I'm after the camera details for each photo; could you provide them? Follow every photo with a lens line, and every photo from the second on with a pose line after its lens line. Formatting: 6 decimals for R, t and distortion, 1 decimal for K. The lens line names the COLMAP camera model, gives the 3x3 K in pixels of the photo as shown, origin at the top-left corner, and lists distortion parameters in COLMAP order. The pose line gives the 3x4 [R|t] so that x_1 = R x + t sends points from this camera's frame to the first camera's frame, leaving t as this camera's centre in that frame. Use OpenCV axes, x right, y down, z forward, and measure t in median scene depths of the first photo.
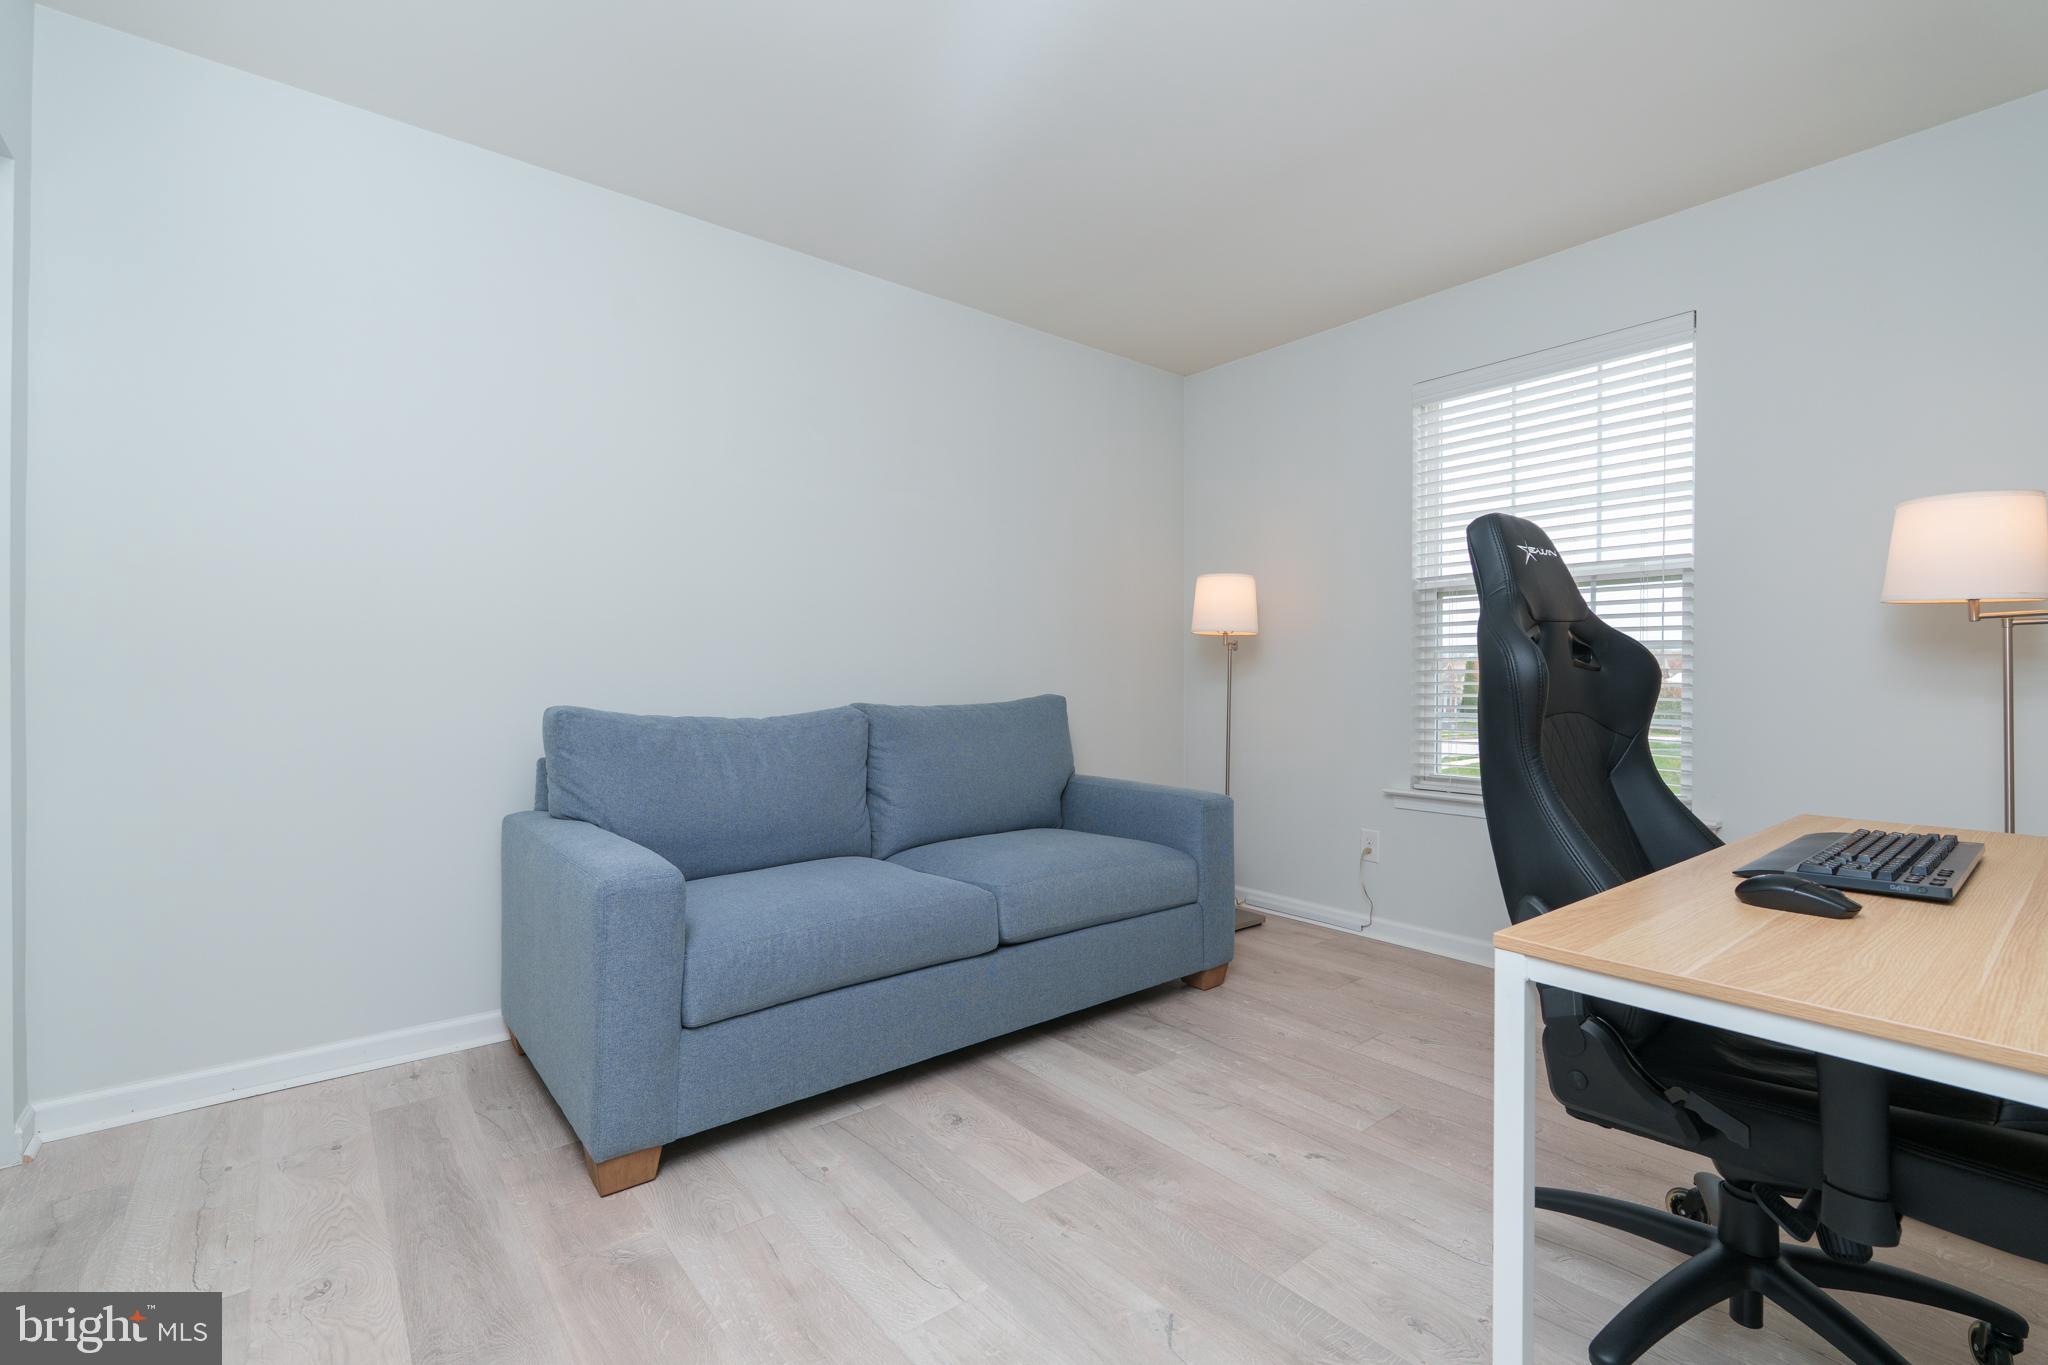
lens RADIAL K [[912.2, 0, 1023.5], [0, 912.2, 678.3], [0, 0, 1]] dist [0.000423, -0.000313]
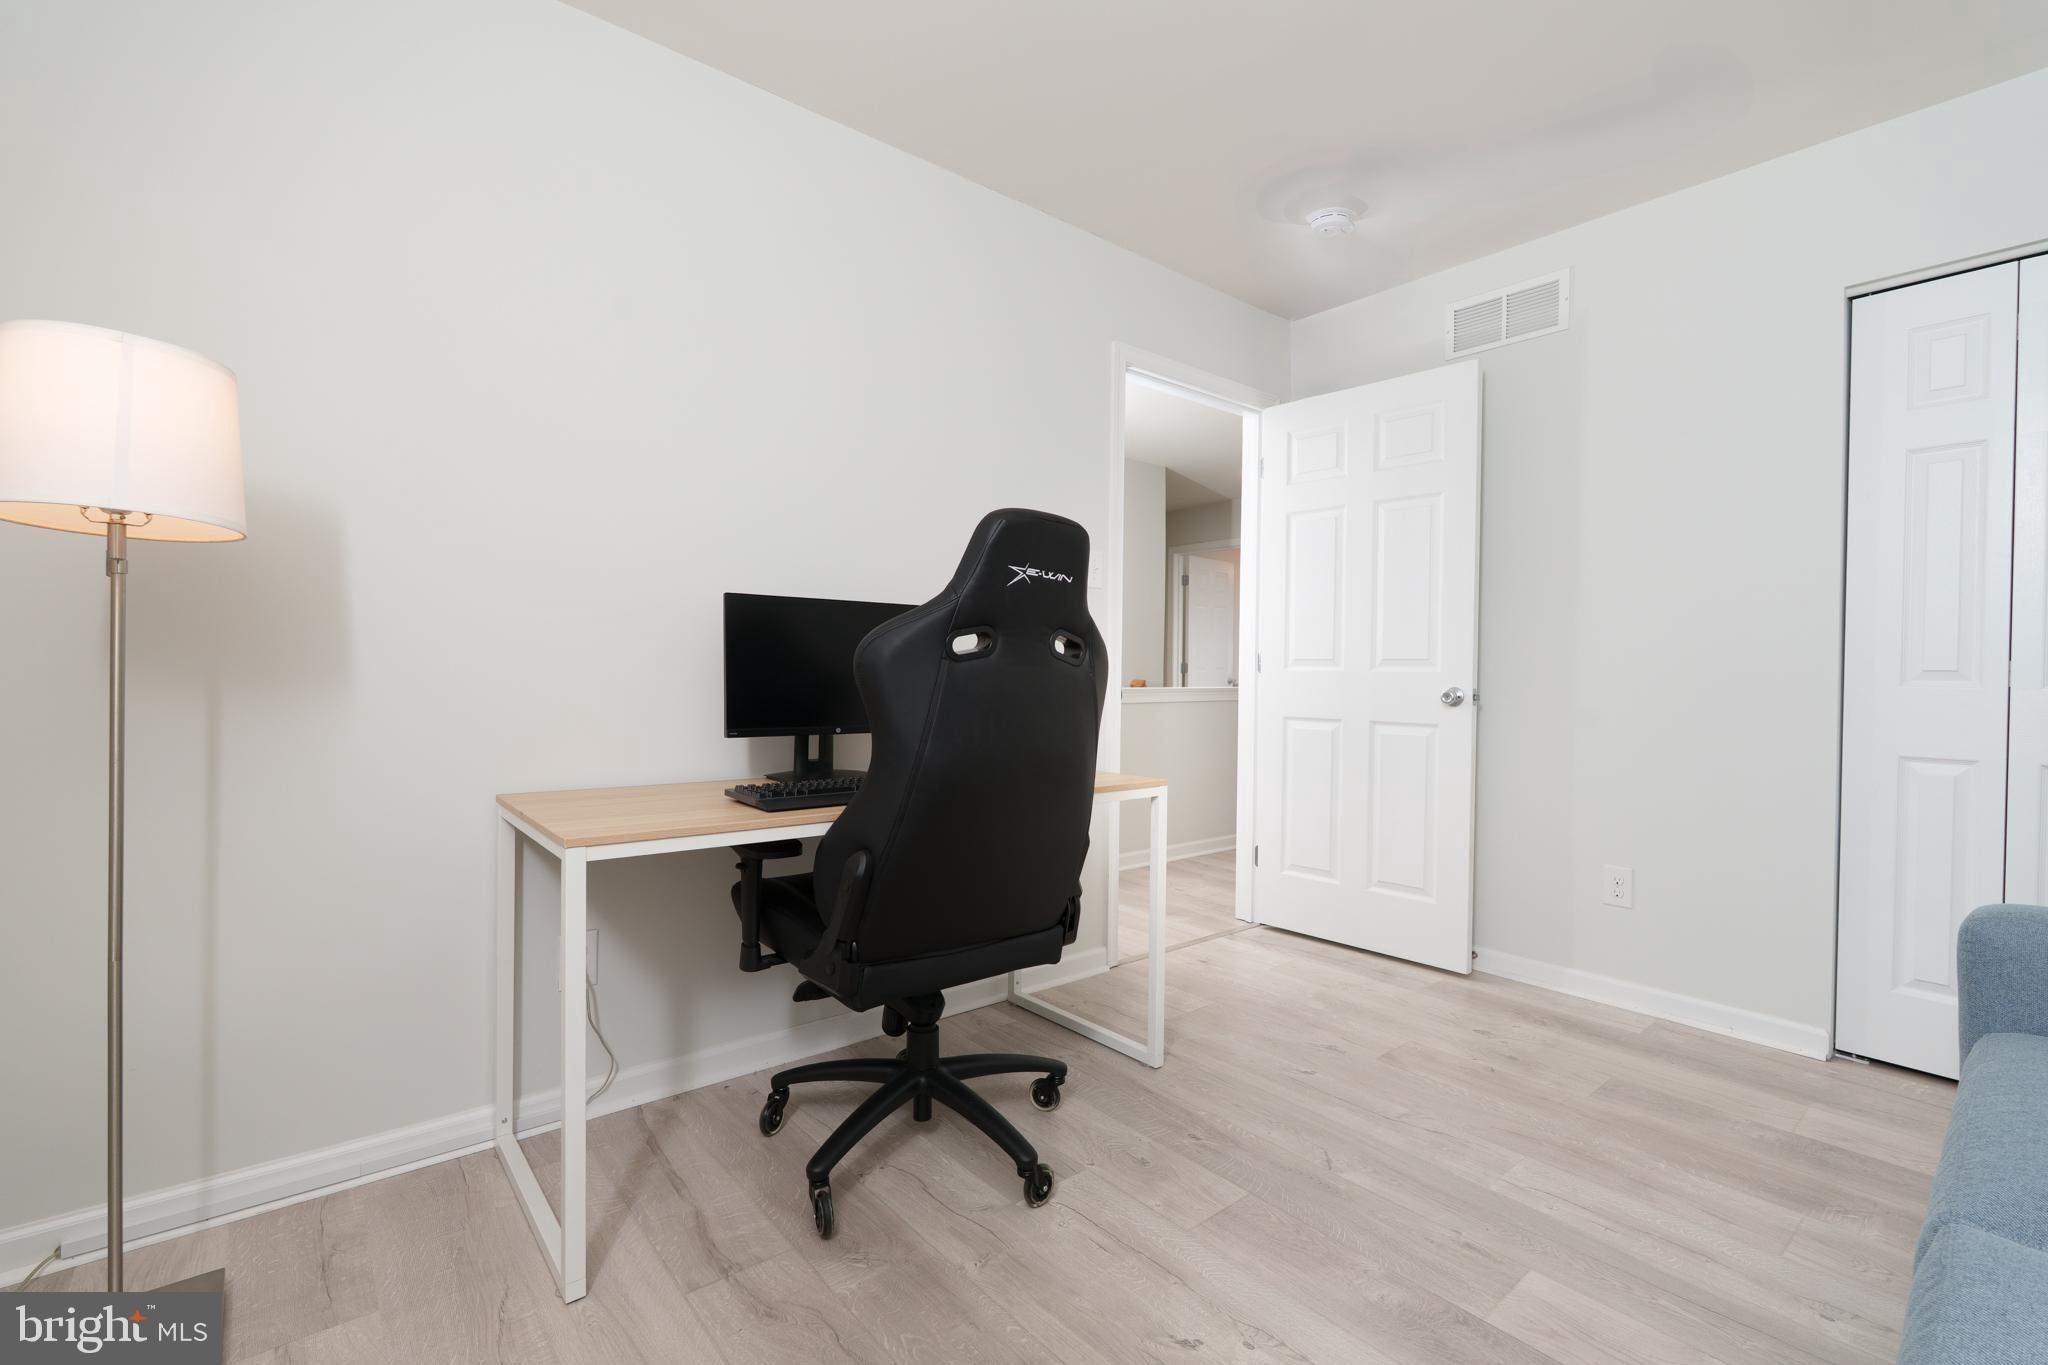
lens RADIAL K [[912.2, 0, 1023.5], [0, 912.2, 678.3], [0, 0, 1]] dist [0.000423, -0.000313]
pose [[-0.999858, -0.014631, -0.008325, 0.579346], [-0.014672, 0.999880, 0.004977, 0.004722], [0.008252, 0.005098, -0.999953, 2.143785]]
